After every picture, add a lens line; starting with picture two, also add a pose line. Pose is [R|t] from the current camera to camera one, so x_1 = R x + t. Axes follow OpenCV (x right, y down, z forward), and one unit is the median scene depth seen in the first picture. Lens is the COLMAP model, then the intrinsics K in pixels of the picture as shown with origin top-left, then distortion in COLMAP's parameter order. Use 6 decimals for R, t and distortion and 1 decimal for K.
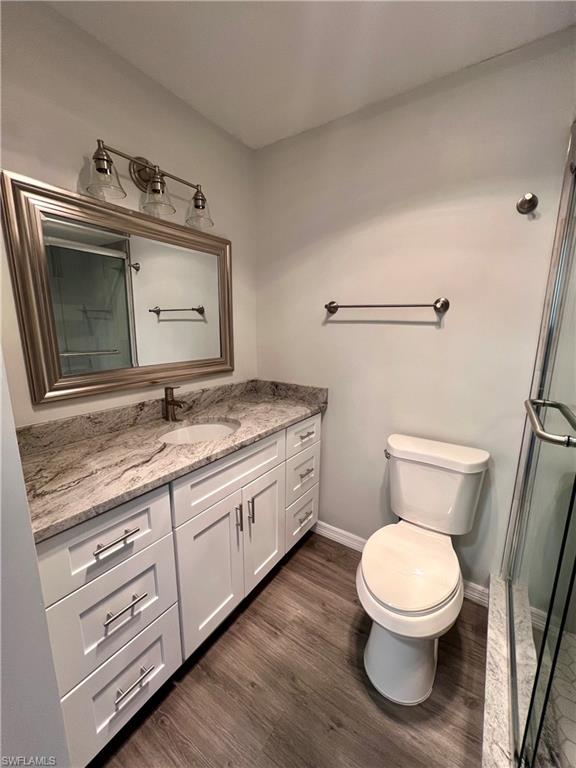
lens RADIAL K [[308.7, 0, 287.3], [0, 308.7, 381.8], [0, 0, 1]] dist [-0.001478, 0.000316]
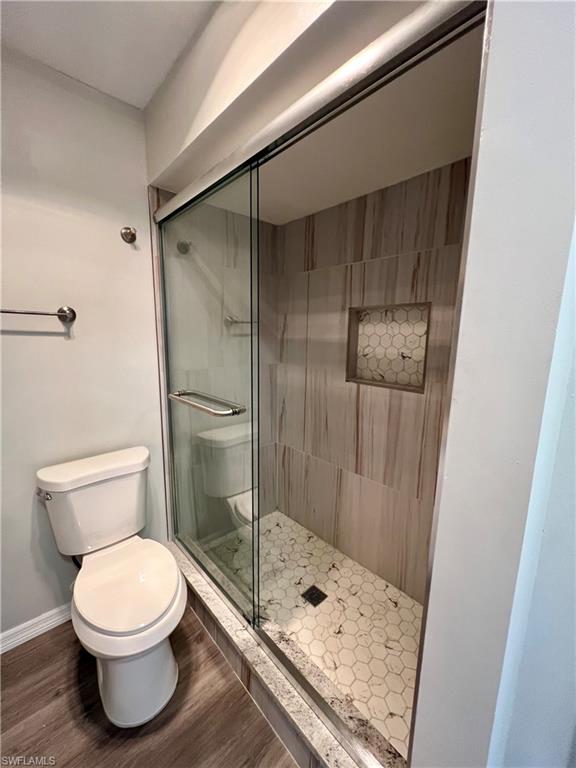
lens RADIAL K [[305.5, 0, 286.6], [0, 305.5, 387.1], [0, 0, 1]] dist [-0.000549, 0.000113]
pose [[0.231566, -0.162006, 0.959235, -0.276355], [0.170497, 0.977533, 0.123937, -0.037865], [-0.957762, 0.134847, 0.253985, 0.169847]]
